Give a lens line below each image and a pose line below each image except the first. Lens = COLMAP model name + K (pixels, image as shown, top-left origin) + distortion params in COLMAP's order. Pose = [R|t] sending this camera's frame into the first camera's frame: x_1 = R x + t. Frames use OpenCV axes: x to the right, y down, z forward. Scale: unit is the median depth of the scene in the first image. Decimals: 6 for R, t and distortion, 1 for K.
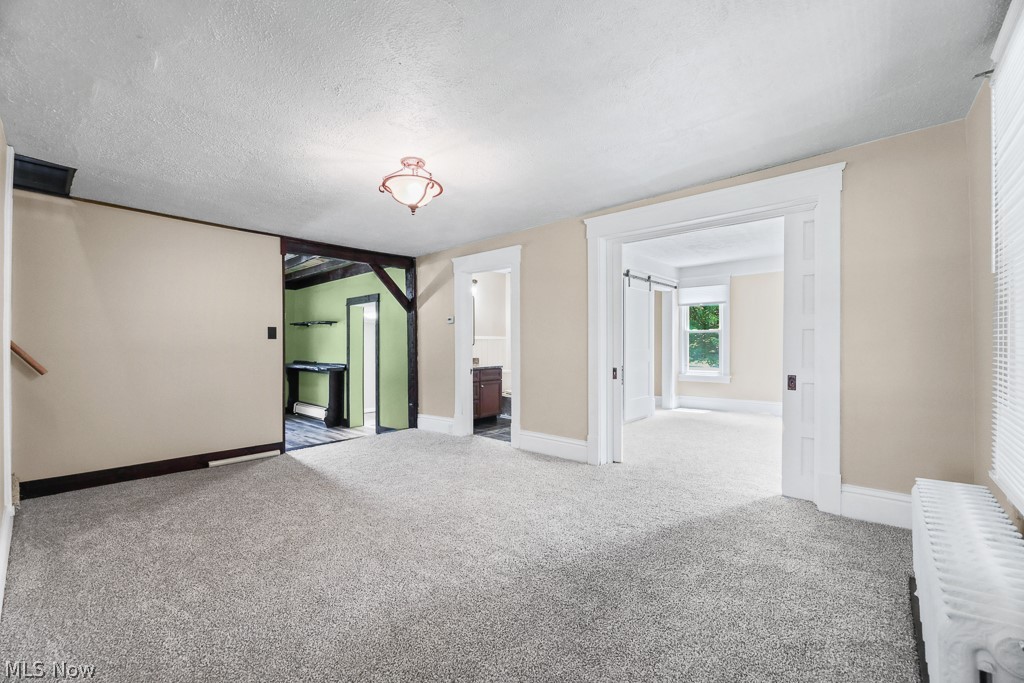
lens RADIAL K [[420.0, 0, 512.3], [0, 420.0, 344.4], [0, 0, 1]] dist [-0.007998, -0.000528]
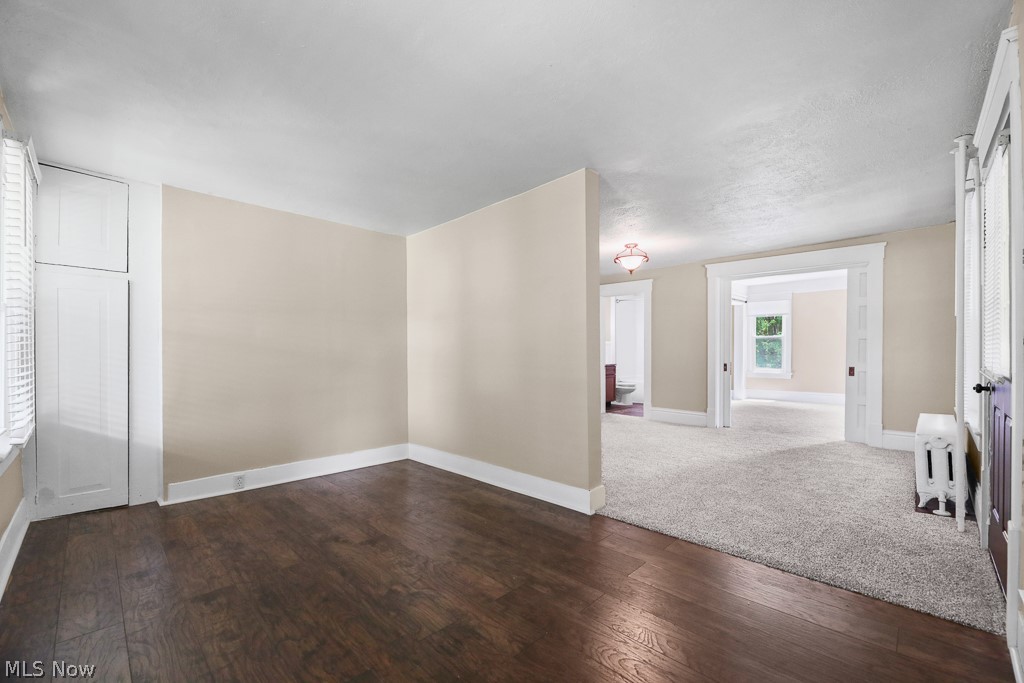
lens RADIAL K [[420.0, 0, 516.6], [0, 420.0, 351.9], [0, 0, 1]] dist [-0.007998, -0.000528]
pose [[0.998303, -0.000764, -0.058236, -0.430713], [0.001345, 0.999950, 0.009948, -0.002183], [0.058225, -0.010010, 0.998253, -0.557677]]
